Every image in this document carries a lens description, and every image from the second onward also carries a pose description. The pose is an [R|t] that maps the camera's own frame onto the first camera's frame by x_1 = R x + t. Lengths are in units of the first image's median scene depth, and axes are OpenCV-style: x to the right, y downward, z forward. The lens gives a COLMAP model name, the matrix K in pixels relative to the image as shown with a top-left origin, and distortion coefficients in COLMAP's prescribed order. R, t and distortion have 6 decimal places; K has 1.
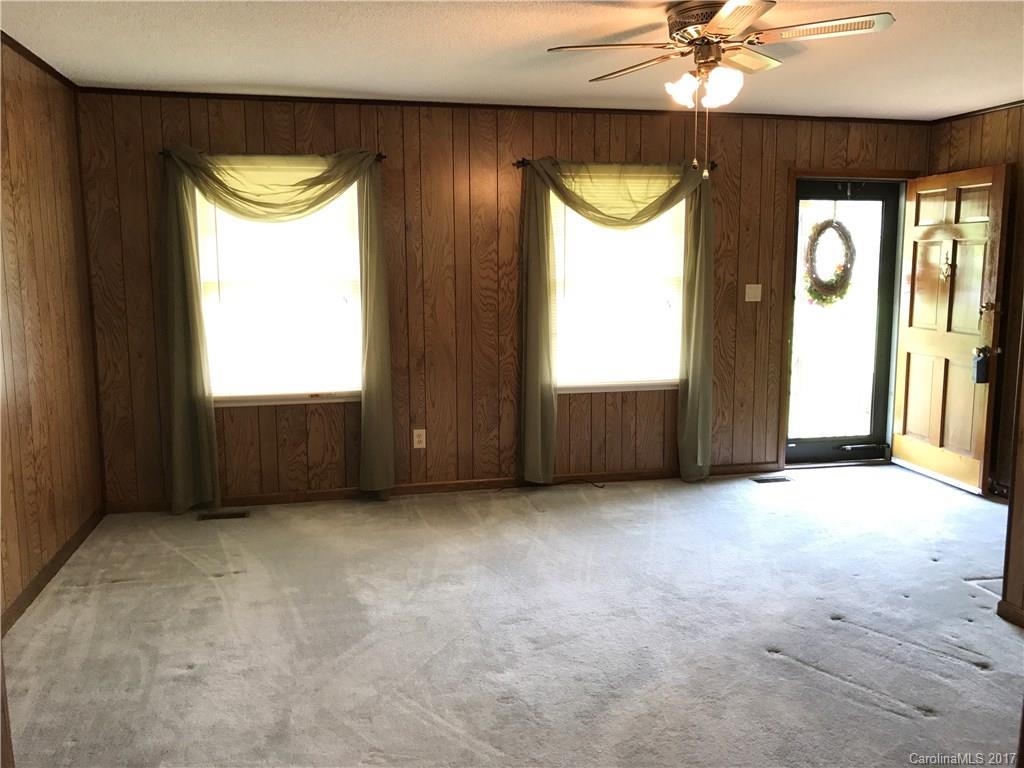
lens RADIAL K [[850.2, 0, 514.2], [0, 850.2, 370.7], [0, 0, 1]] dist [0.090821, -0.123328]
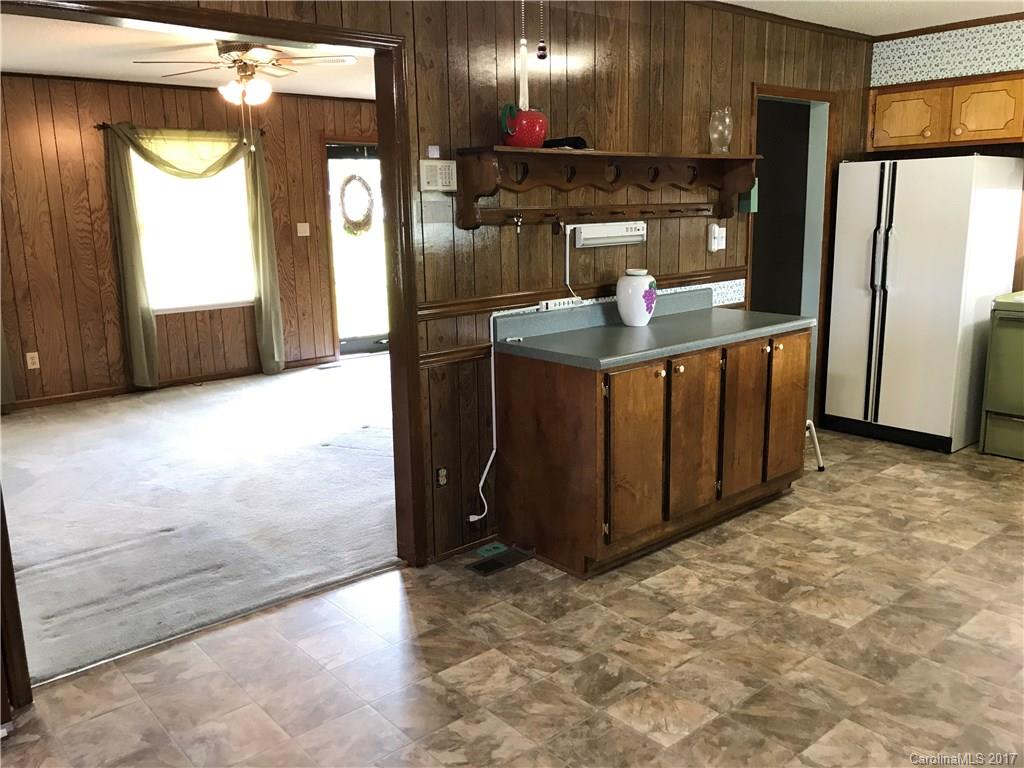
lens RADIAL K [[816.2, 0, 496.1], [0, 816.2, 370.4], [0, 0, 1]] dist [0.028024, 0.000126]
pose [[0.887548, -0.107383, 0.448026, -0.054249], [0.076360, 0.993295, 0.086803, 0.043417], [-0.454343, -0.042830, 0.889797, -0.308116]]
